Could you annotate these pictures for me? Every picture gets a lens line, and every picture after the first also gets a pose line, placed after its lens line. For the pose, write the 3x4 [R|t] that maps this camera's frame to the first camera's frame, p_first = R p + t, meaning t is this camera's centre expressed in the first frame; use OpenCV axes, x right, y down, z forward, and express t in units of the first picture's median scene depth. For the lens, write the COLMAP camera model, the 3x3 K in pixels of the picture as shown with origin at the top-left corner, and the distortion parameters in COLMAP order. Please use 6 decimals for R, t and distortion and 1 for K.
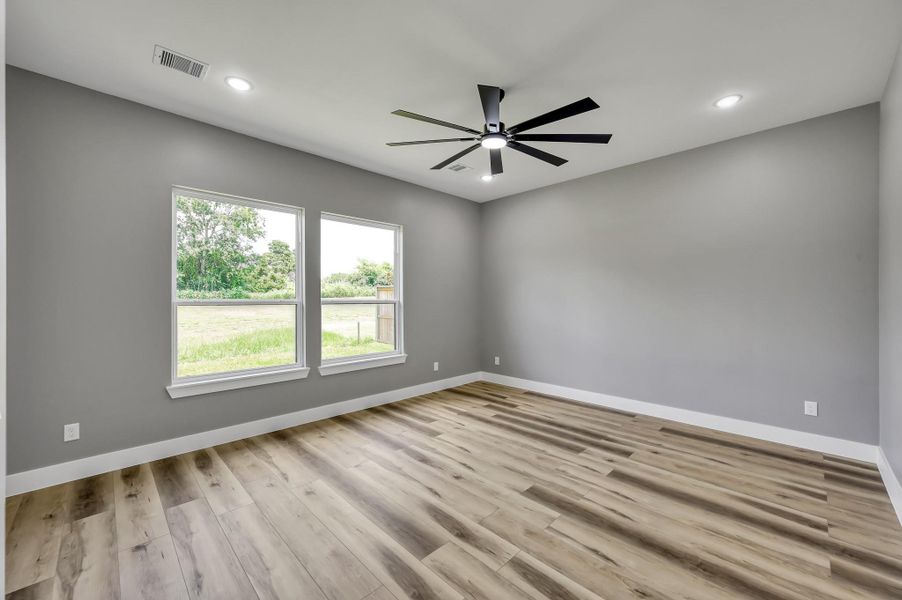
lens RADIAL K [[354.3, 0, 450.8], [0, 354.3, 299.1], [0, 0, 1]] dist [-0.001191, 0.000080]
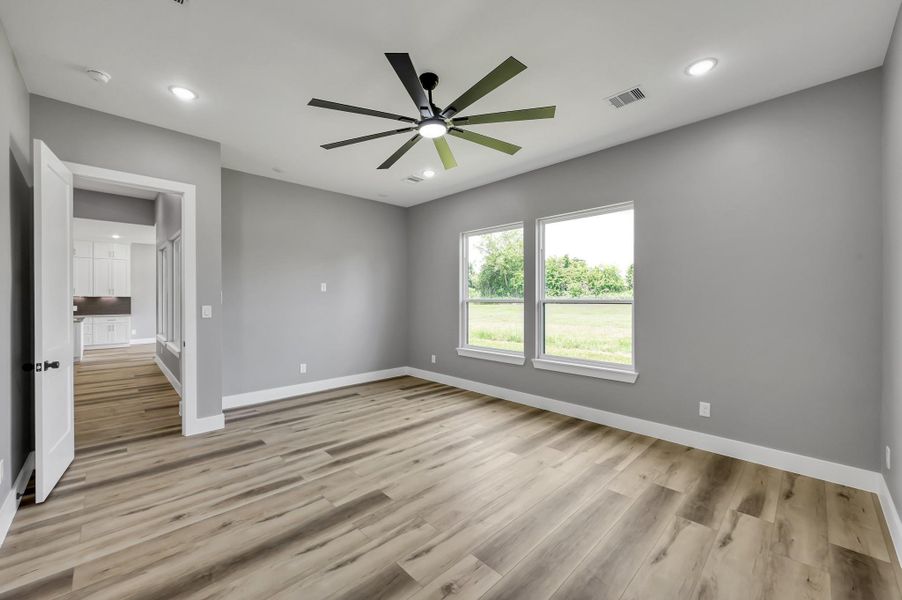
lens RADIAL K [[354.3, 0, 450.8], [0, 354.3, 299.1], [0, 0, 1]] dist [-0.001191, 0.000080]
pose [[-0.009231, 0.001991, -0.999955, 1.059275], [-0.000611, 0.999998, 0.001997, 0.000303], [0.999957, 0.000629, -0.009230, 1.063961]]
